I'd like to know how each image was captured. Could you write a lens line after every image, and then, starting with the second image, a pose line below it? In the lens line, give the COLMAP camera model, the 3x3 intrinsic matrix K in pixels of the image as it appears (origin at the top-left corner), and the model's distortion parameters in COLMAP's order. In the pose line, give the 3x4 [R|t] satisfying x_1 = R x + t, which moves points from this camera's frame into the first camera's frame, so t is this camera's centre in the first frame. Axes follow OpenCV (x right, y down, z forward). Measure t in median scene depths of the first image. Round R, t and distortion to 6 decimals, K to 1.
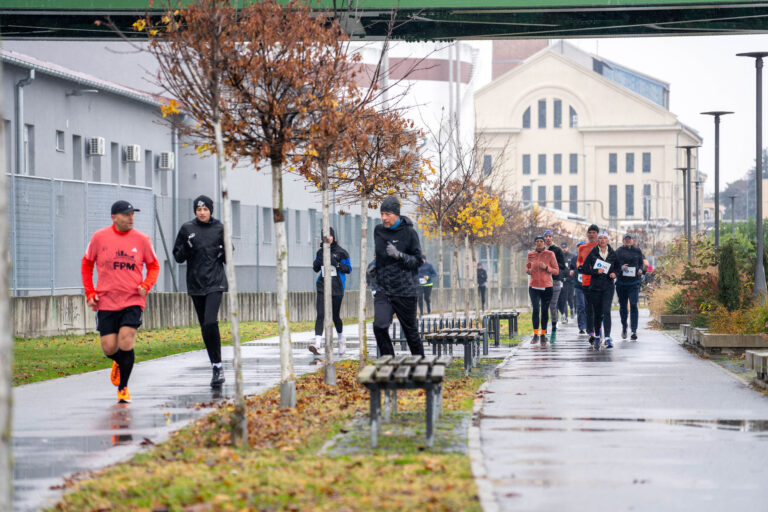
lens RADIAL K [[3365.7, 0, 384.0], [0, 3365.7, 256.0], [0, 0, 1]] dist [0.129935, 0.563458]
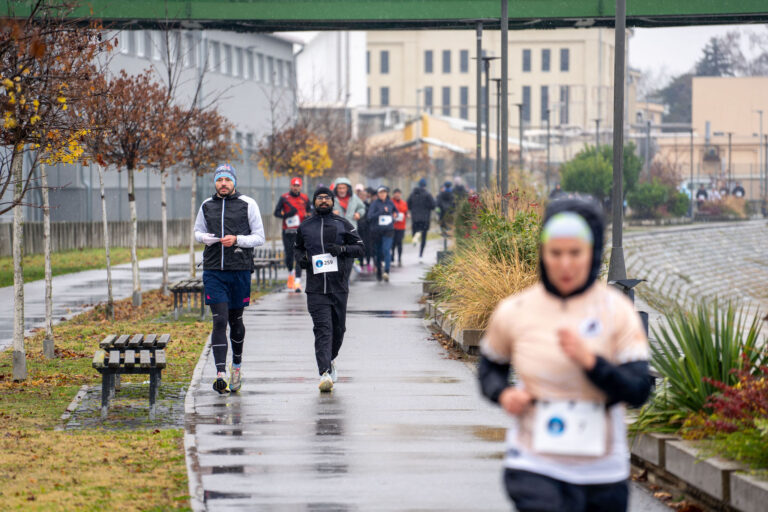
lens RADIAL K [[3921.3, 0, 384.0], [0, 3921.3, 256.0], [0, 0, 1]] dist [2.142184, -2.127505]
pose [[0.999580, 0.001889, 0.028932, 0.018204], [-0.002572, 0.999719, 0.023584, -0.013607], [-0.028879, -0.023649, 0.999303, -0.479148]]
